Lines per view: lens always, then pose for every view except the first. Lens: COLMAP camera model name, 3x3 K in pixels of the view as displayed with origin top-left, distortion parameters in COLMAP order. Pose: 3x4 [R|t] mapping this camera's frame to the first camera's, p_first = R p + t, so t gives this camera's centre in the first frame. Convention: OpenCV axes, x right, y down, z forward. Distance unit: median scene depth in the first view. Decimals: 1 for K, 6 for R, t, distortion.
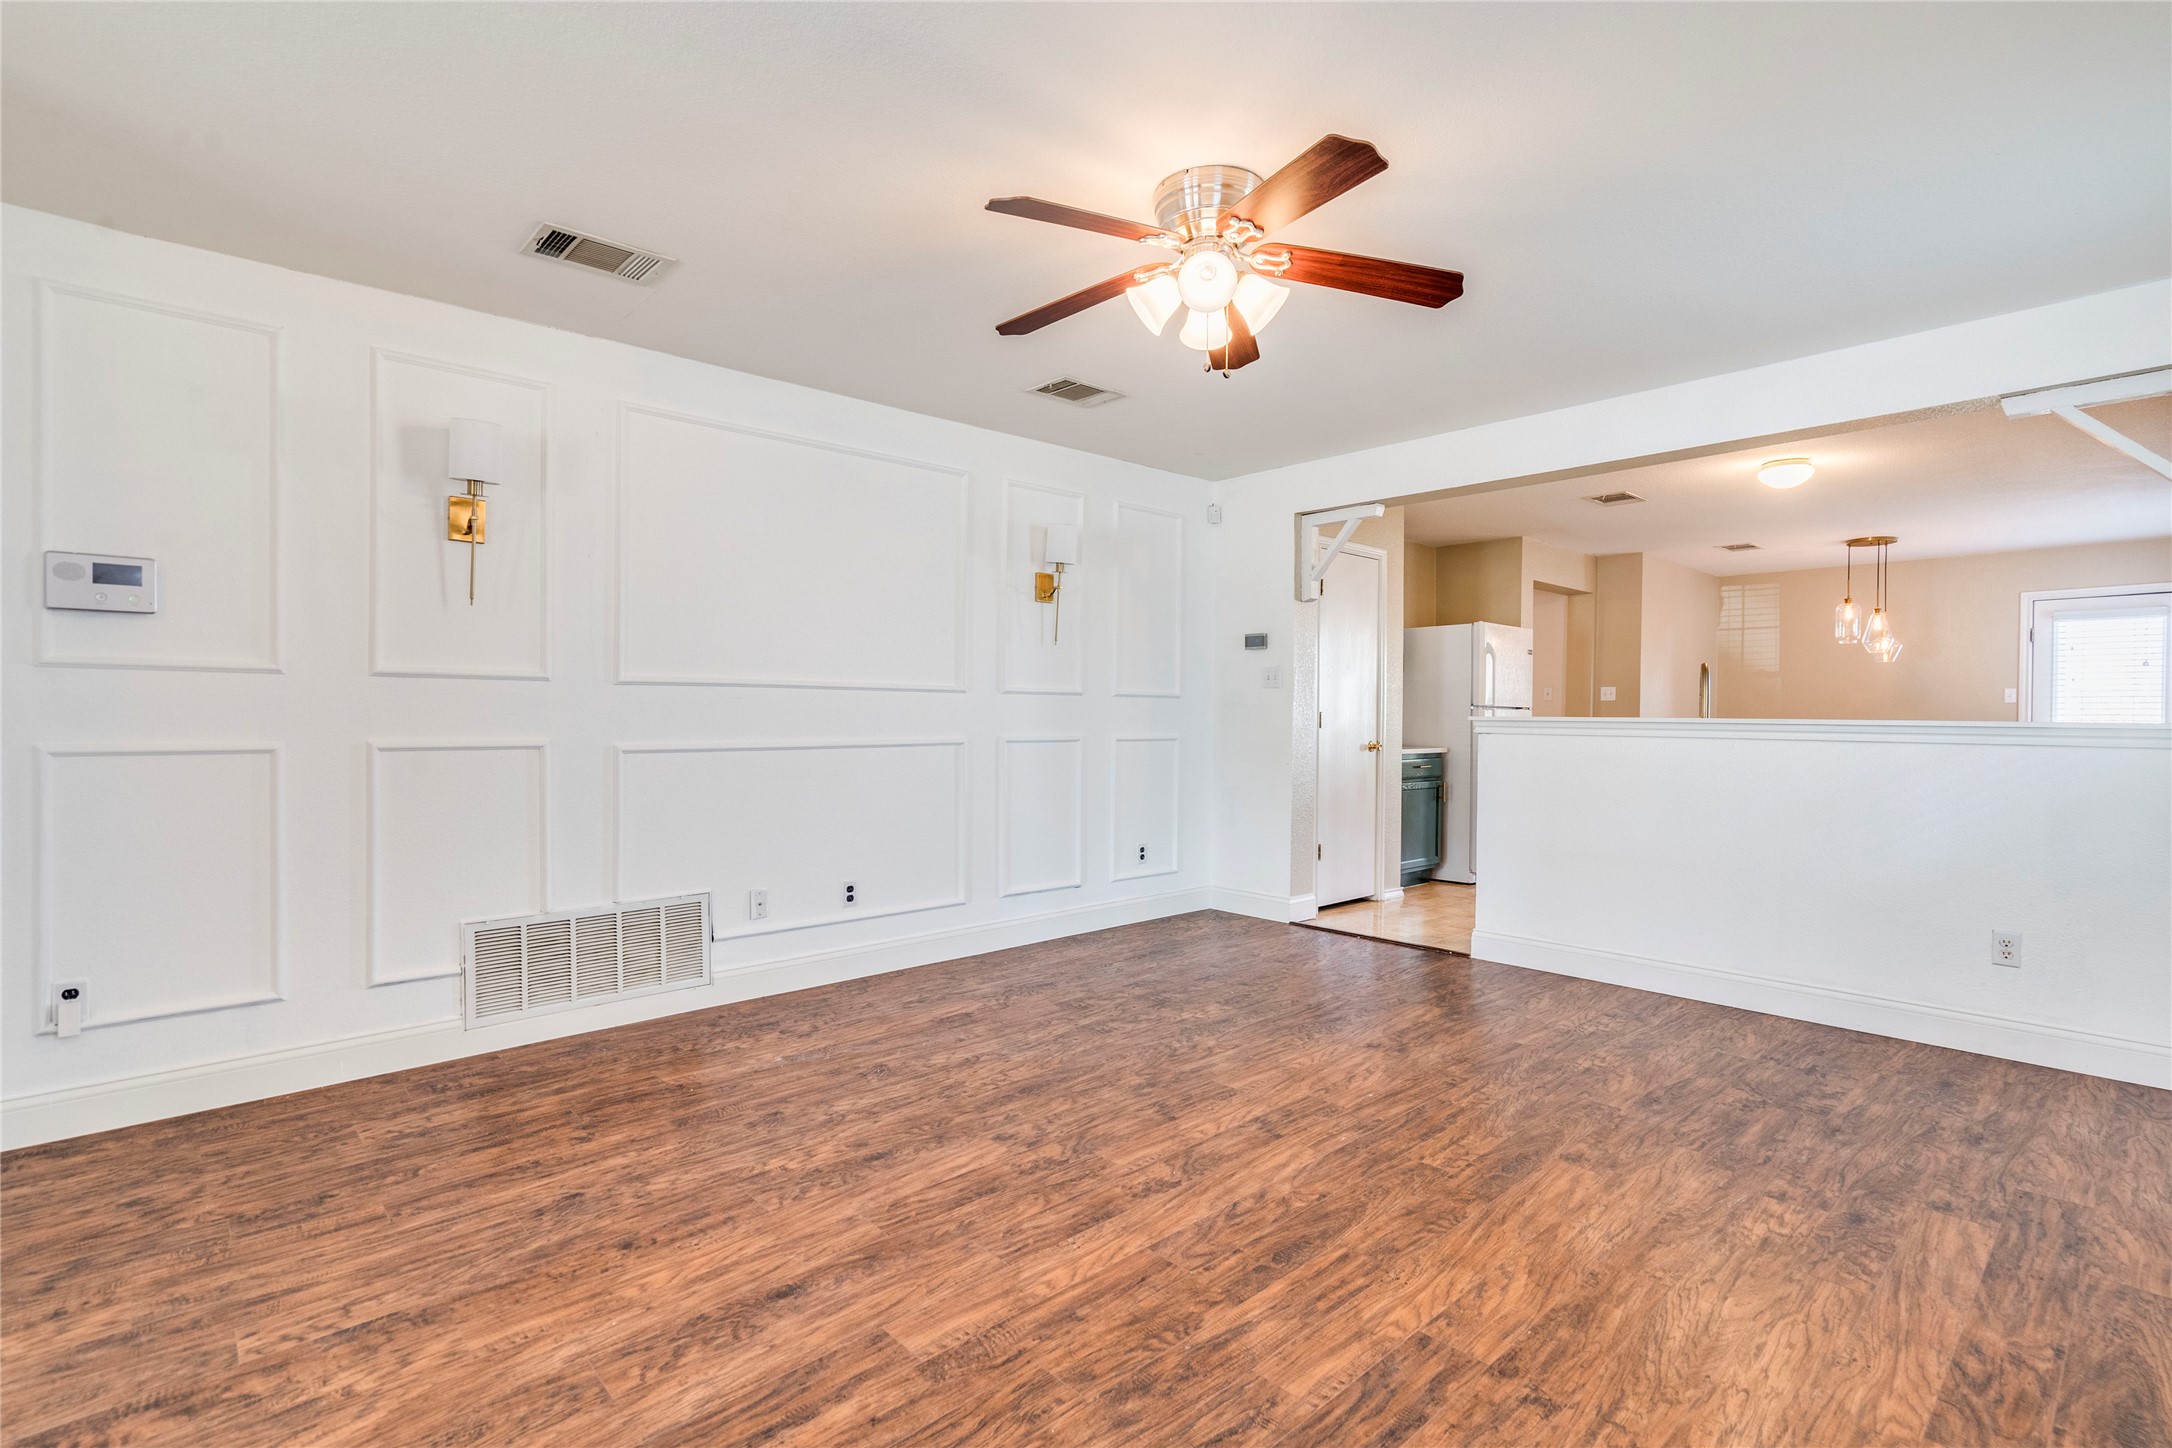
lens RADIAL K [[1006.1, 0, 1077.5], [0, 1006.1, 717.0], [0, 0, 1]] dist [-0.004610, 0.000768]
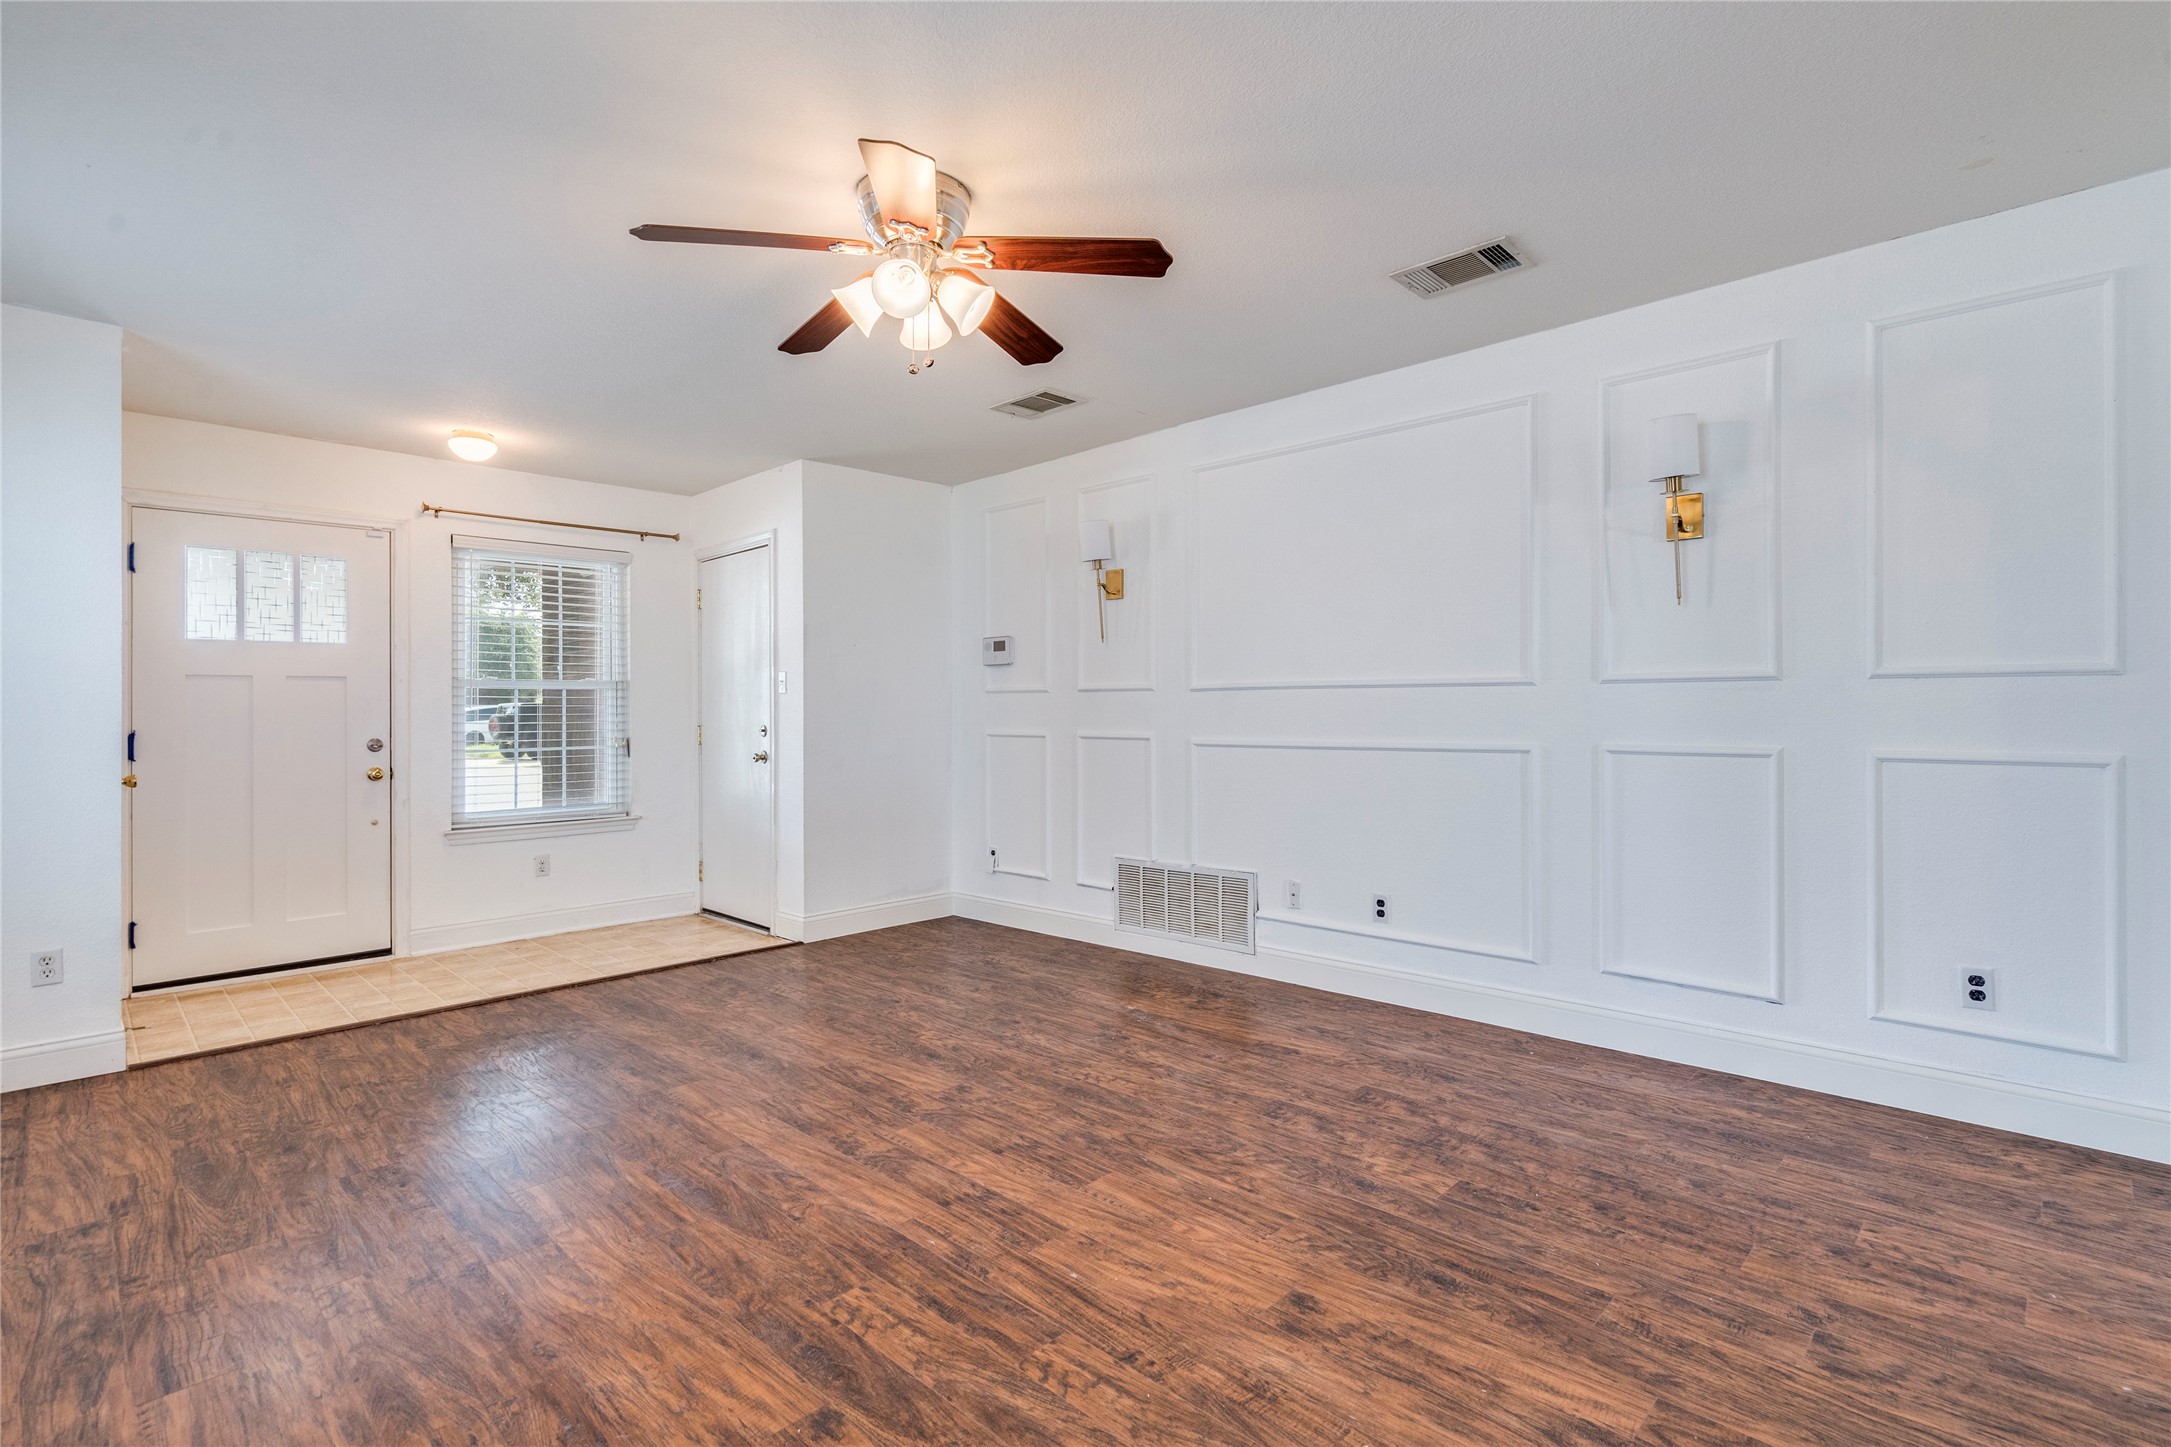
lens RADIAL K [[1010.1, 0, 1088.7], [0, 1010.1, 706.5], [0, 0, 1]] dist [-0.002222, 0.000616]
pose [[0.066995, -0.008414, -0.997718, 1.013873], [0.007083, 0.999943, -0.007957, -0.006039], [0.997728, -0.006533, 0.067051, 0.998177]]
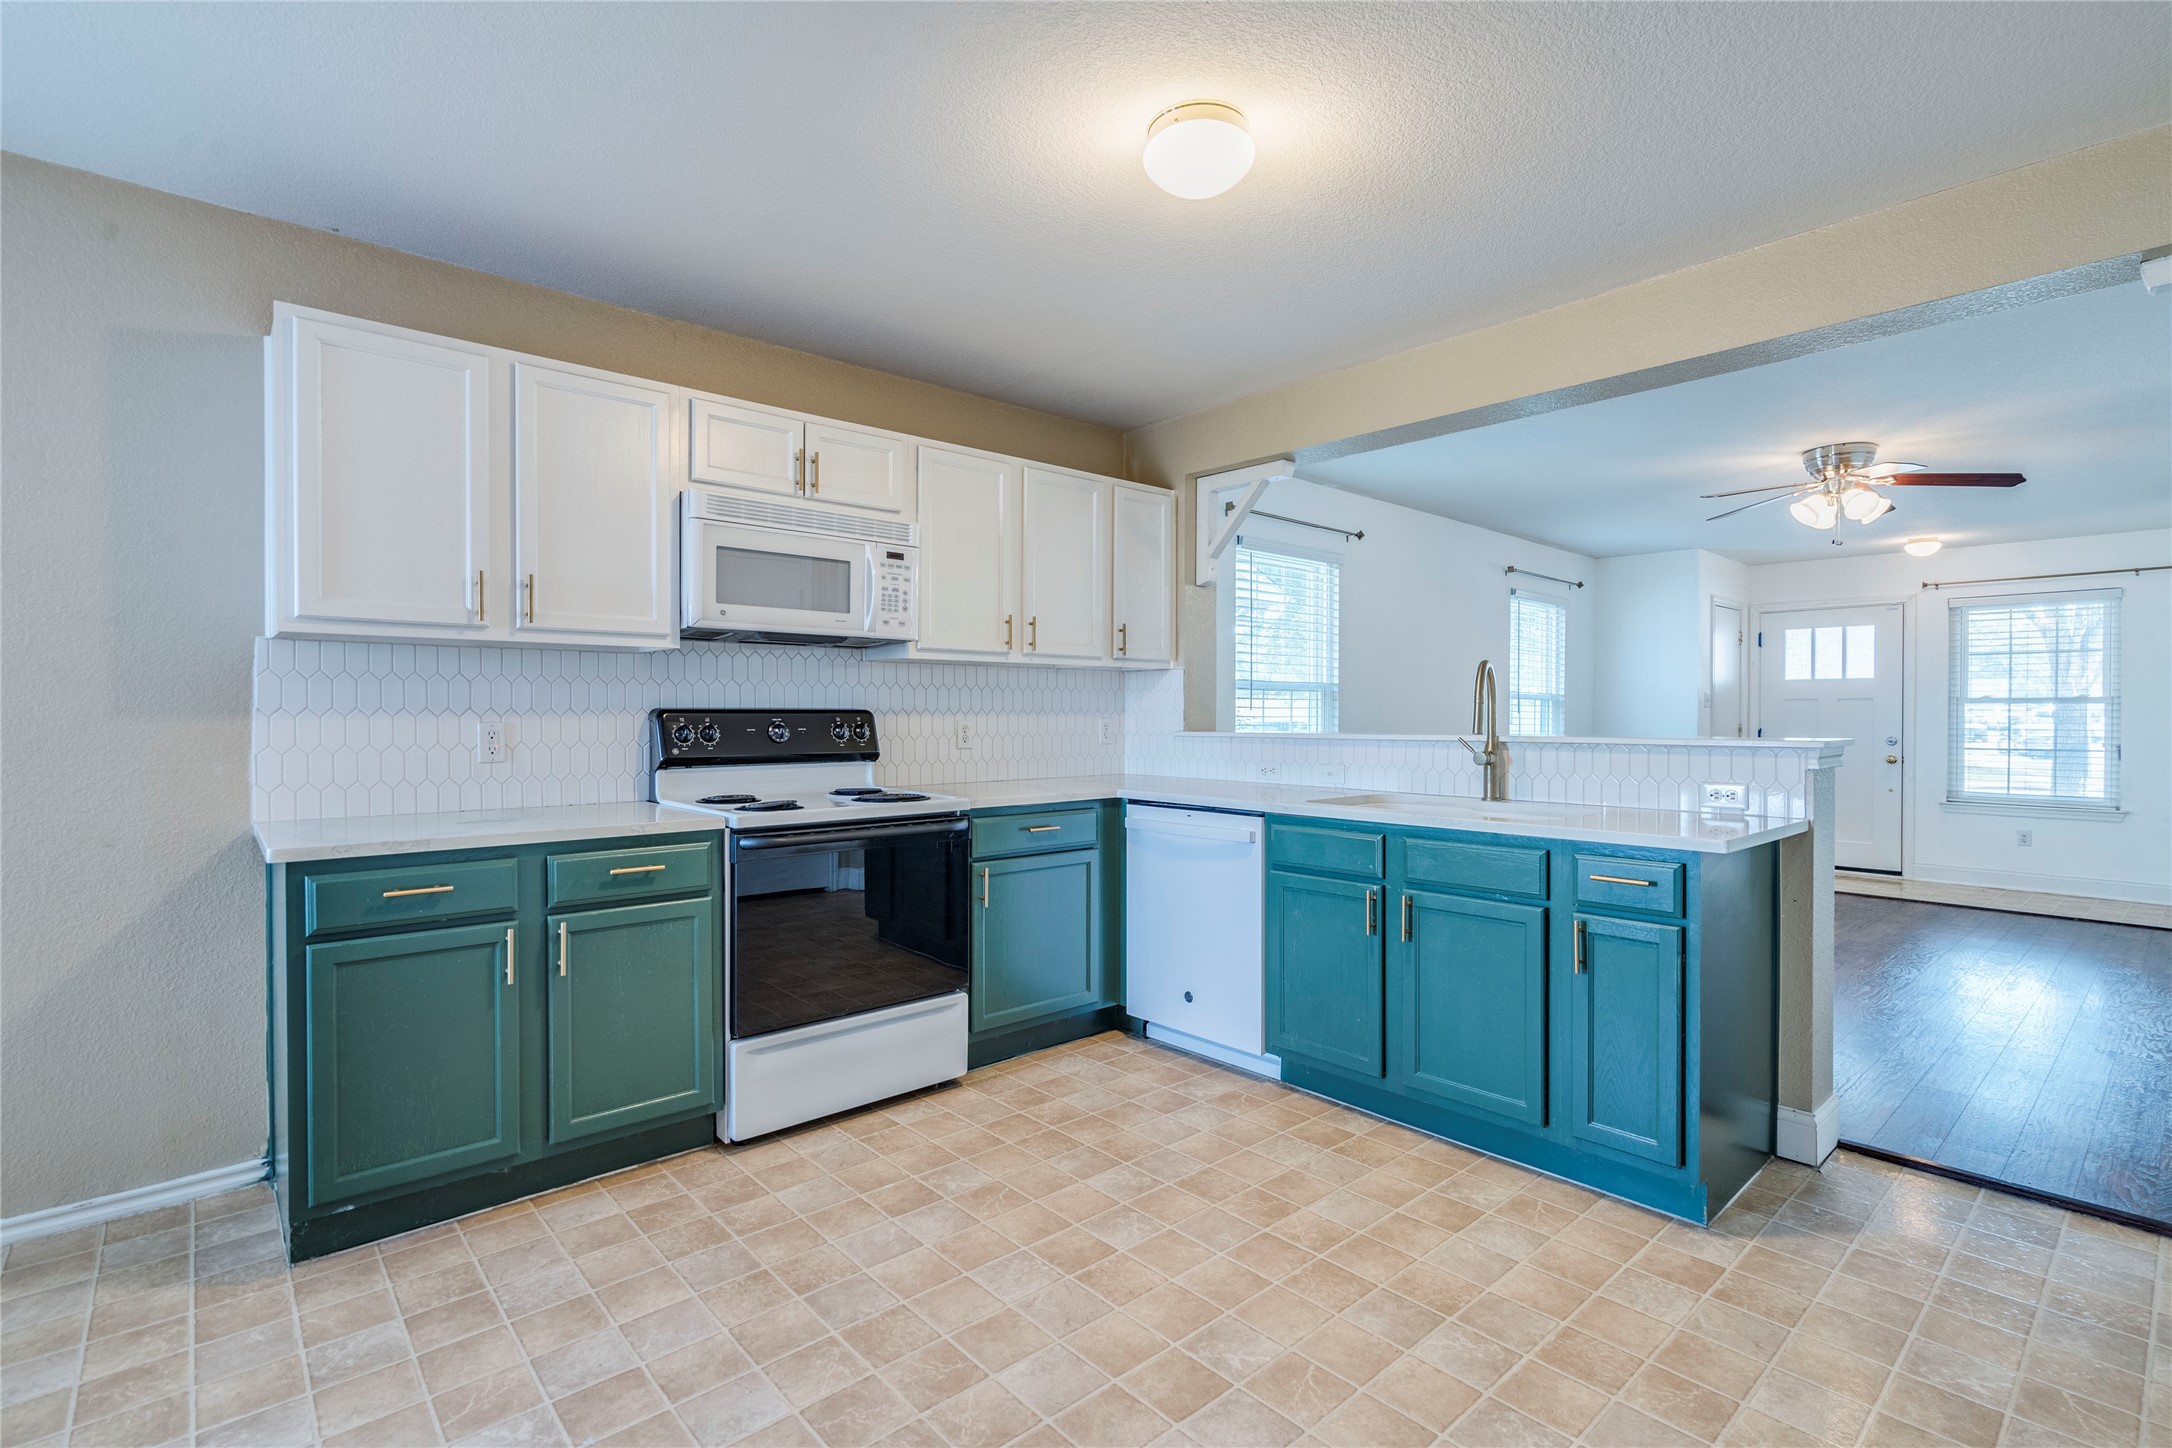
lens RADIAL K [[1006.1, 0, 1077.5], [0, 1006.1, 717.0], [0, 0, 1]] dist [-0.004610, 0.000768]
pose [[-0.999911, -0.008342, 0.010384, 1.373106], [-0.008291, 0.999954, 0.004913, -0.022598], [-0.010424, 0.004827, -0.999934, 2.602563]]
